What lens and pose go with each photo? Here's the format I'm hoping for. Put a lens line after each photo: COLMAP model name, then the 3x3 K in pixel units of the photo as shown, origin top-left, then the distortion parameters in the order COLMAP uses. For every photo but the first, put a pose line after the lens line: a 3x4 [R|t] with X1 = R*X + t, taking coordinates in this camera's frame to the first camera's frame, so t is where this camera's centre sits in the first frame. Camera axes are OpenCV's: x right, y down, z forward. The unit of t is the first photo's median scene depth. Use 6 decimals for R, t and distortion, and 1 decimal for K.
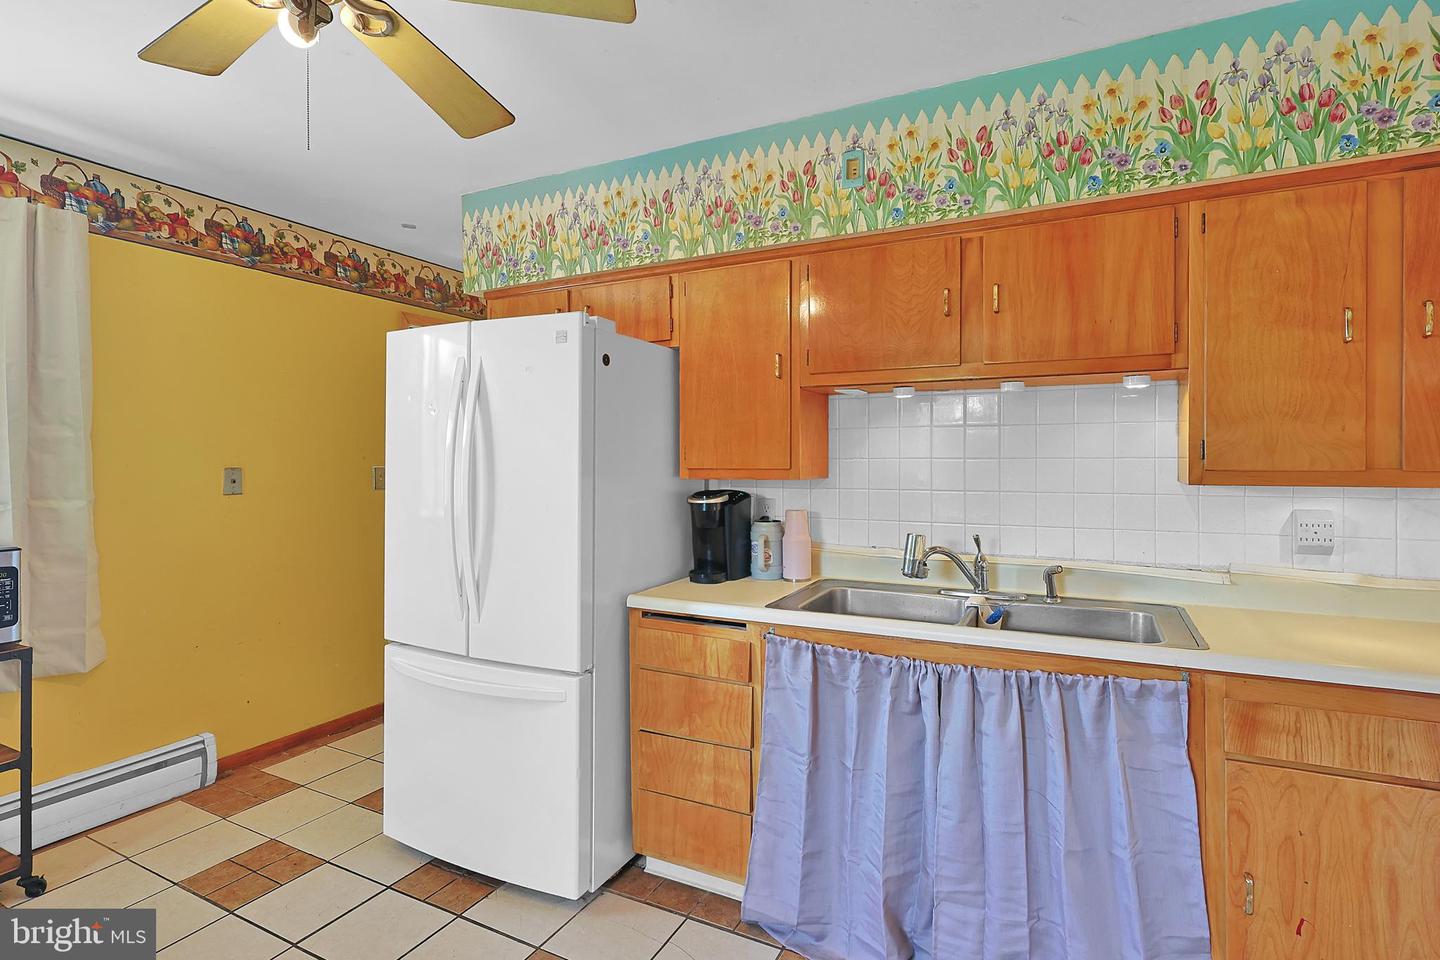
lens RADIAL K [[696.5, 0, 727.1], [0, 696.5, 459.1], [0, 0, 1]] dist [-0.001287, -0.000213]
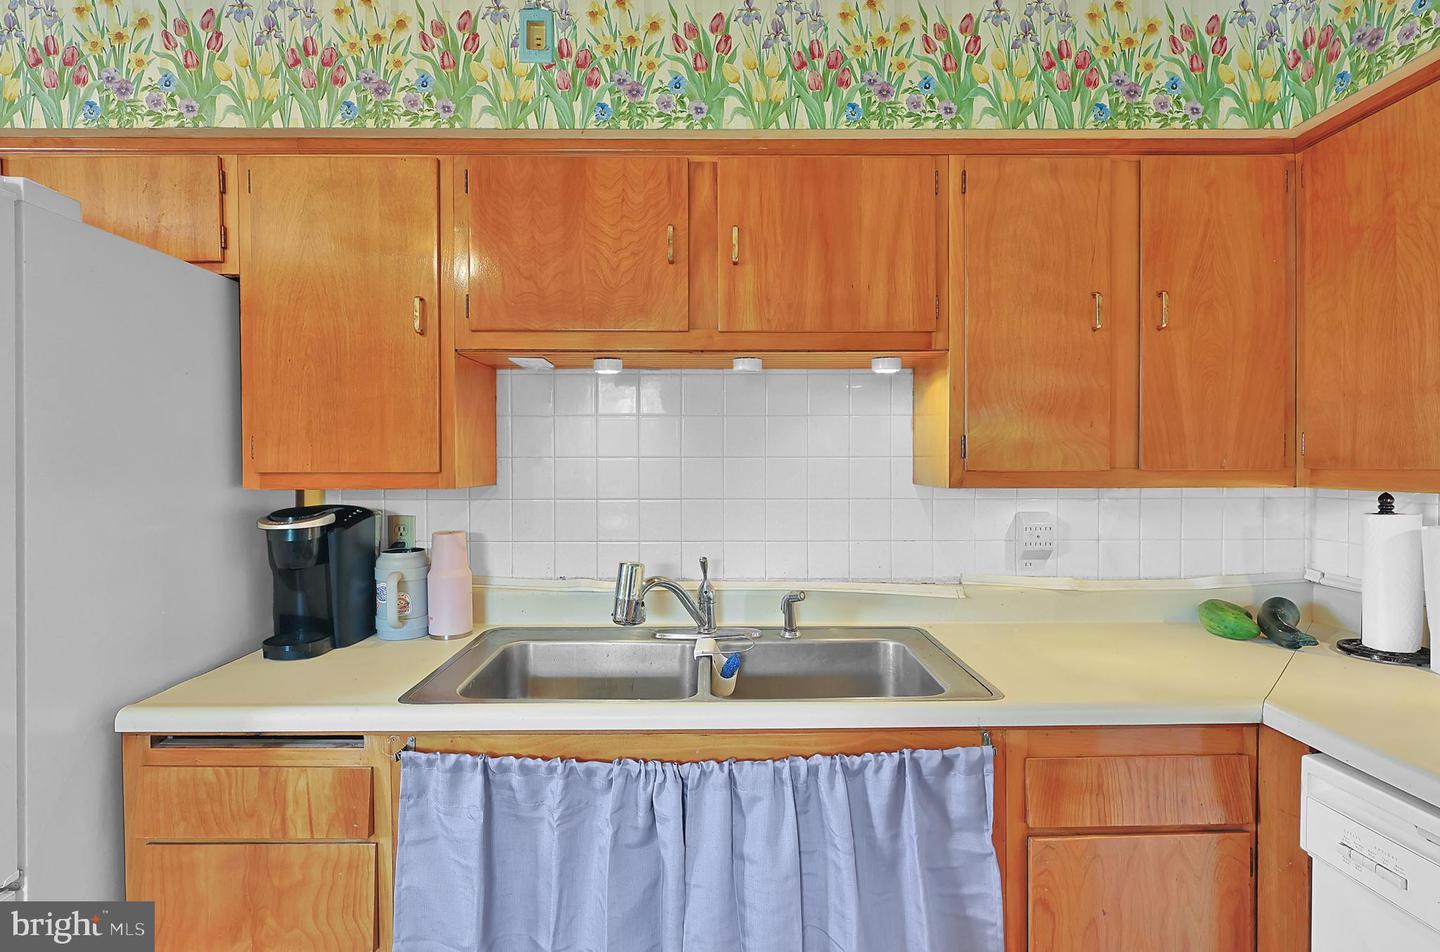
lens RADIAL K [[698.5, 0, 713.6], [0, 698.5, 449.3], [0, 0, 1]] dist [-0.019489, -0.000662]
pose [[0.888647, 0.005057, 0.458565, 0.021360], [-0.000751, 0.999954, -0.009571, -0.002098], [-0.458592, 0.008161, 0.888610, 0.358894]]
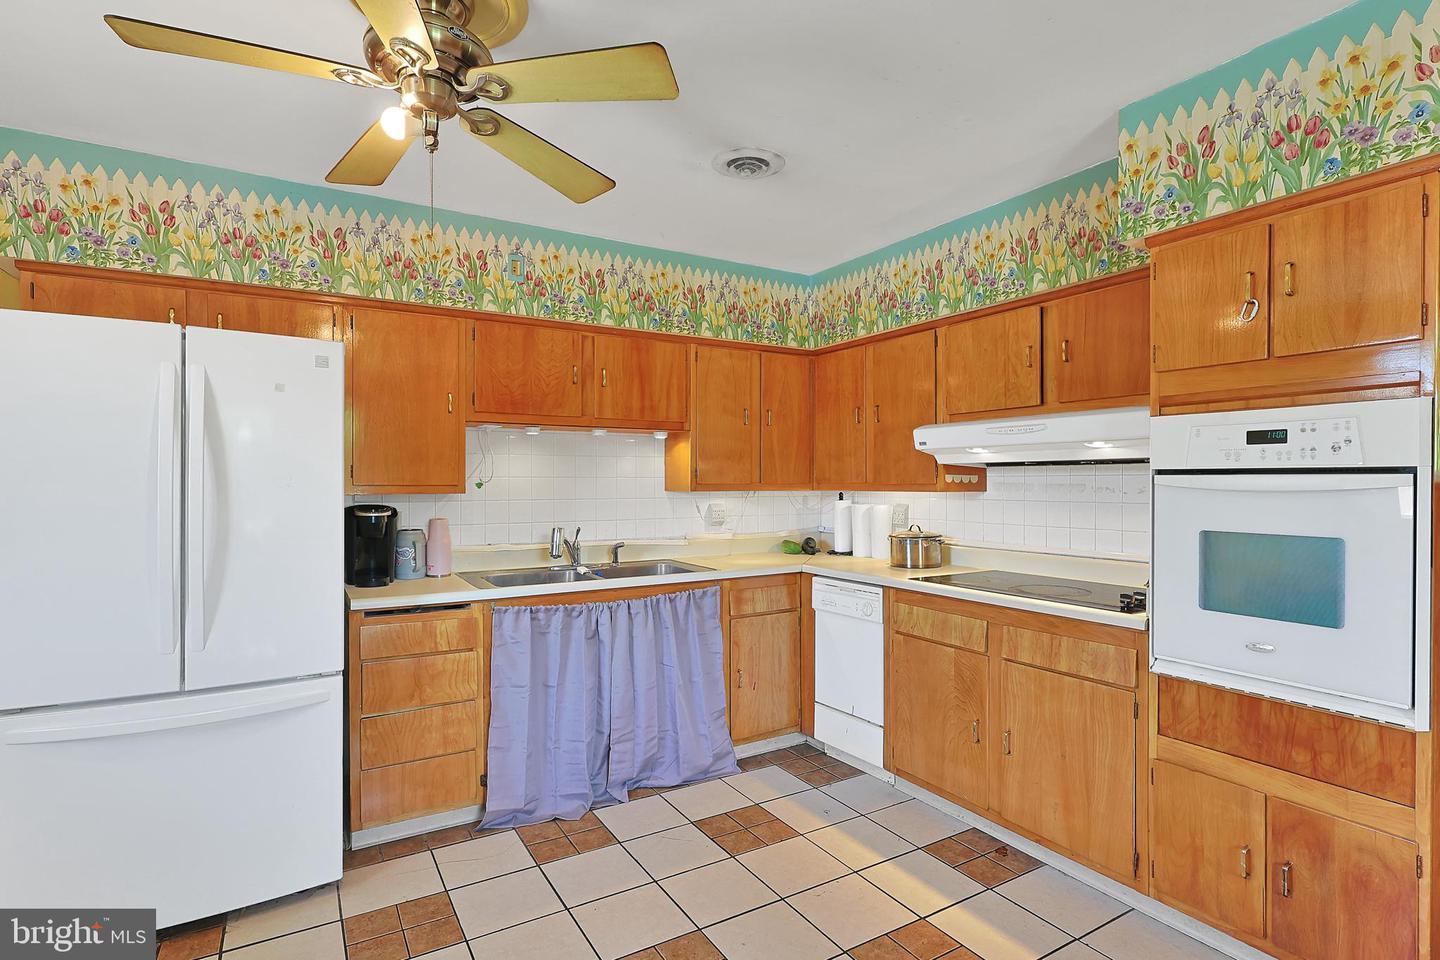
lens RADIAL K [[764.8, 0, 698.1], [0, 764.8, 456.9], [0, 0, 1]] dist [-0.001393, -0.000732]
pose [[0.542413, 0.024708, 0.839749, -1.025727], [-0.005227, 0.999647, -0.026037, -0.002815], [-0.840096, 0.009734, 0.542351, -0.146050]]
